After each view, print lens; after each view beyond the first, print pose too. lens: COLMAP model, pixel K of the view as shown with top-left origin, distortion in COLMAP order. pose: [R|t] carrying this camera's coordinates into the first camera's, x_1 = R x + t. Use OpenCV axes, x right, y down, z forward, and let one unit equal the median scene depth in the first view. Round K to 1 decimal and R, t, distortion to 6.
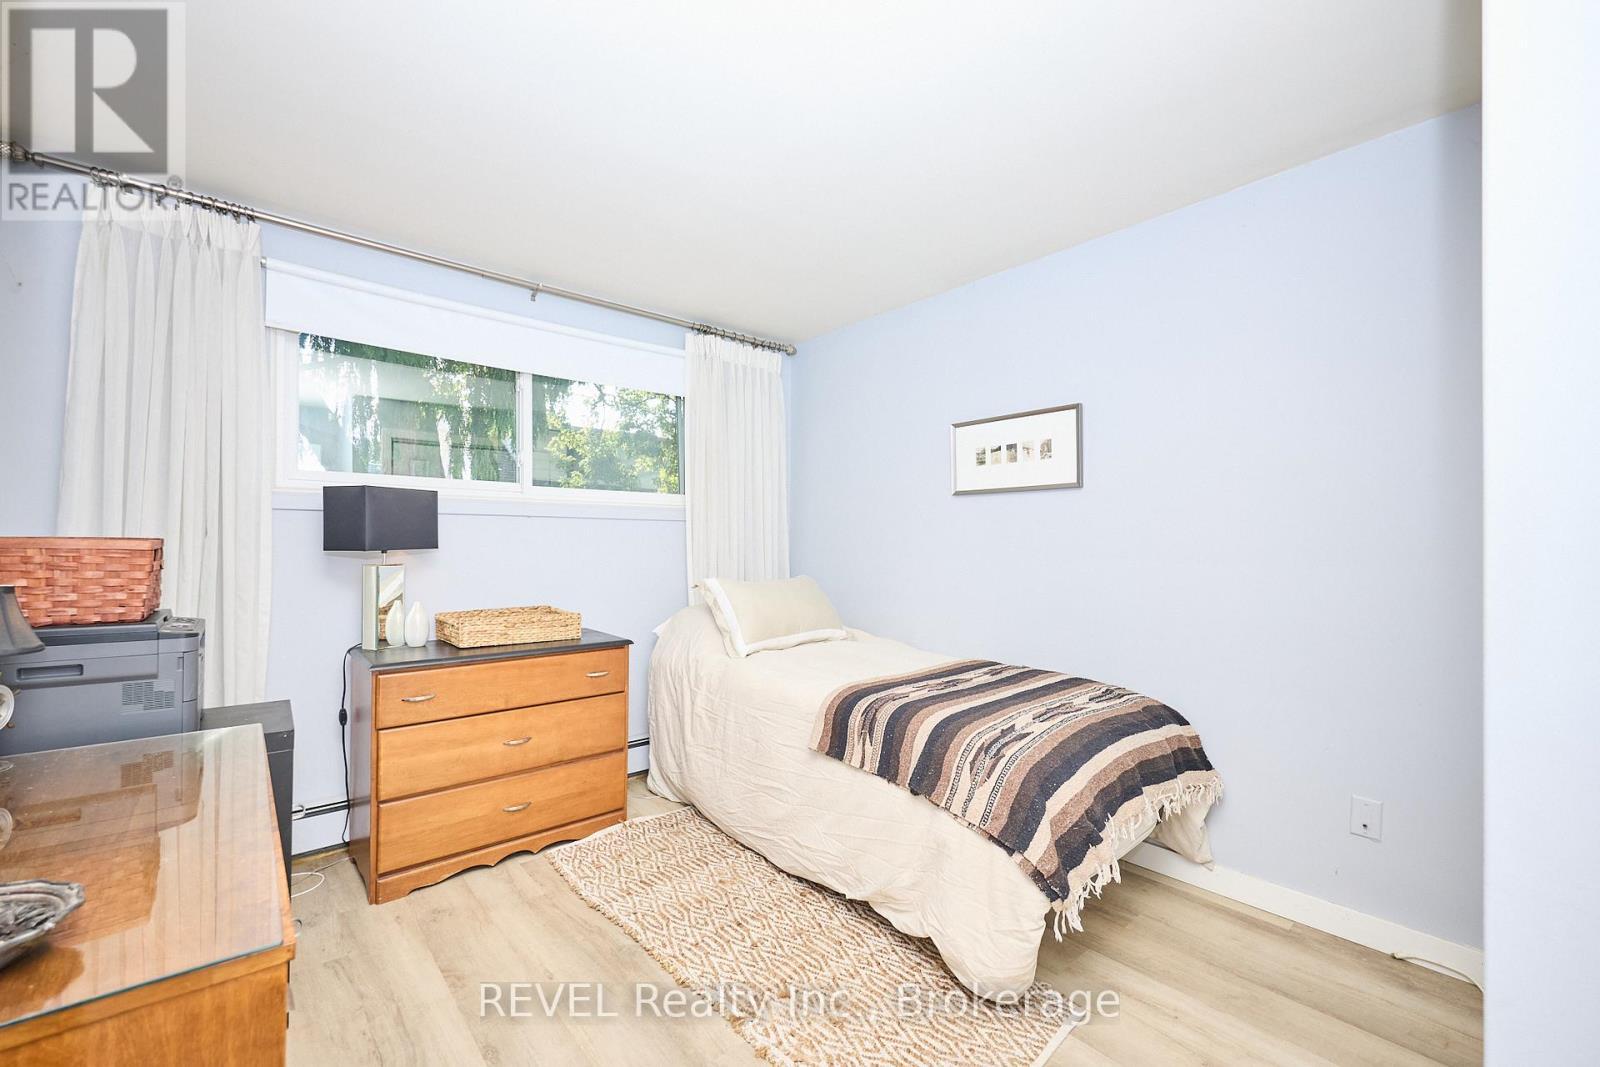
lens RADIAL K [[665.6, 0, 801.7], [0, 665.6, 533.4], [0, 0, 1]] dist [0.003112, -0.001570]
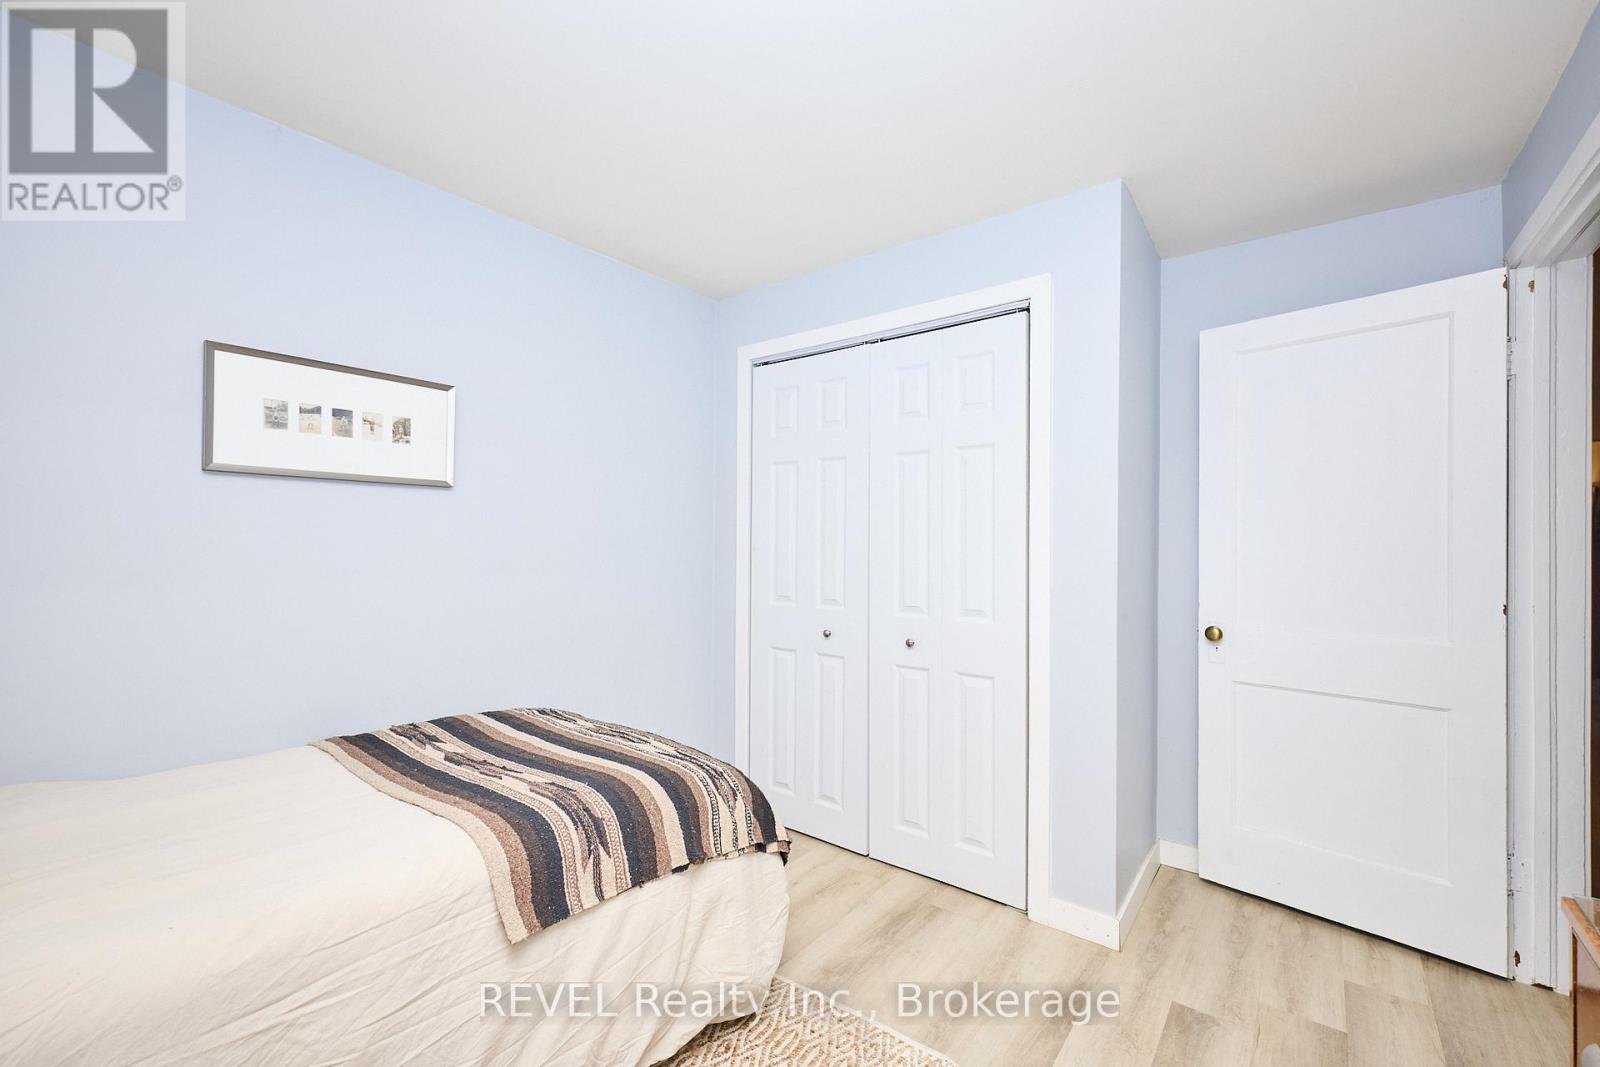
lens RADIAL K [[665.6, 0, 799.5], [0, 665.6, 541.6], [0, 0, 1]] dist [0.003112, -0.001570]
pose [[-0.191980, 0.003032, 0.981394, -0.442773], [-0.023006, 0.999707, -0.007589, -0.006000], [-0.981129, -0.024035, -0.191854, 0.683581]]
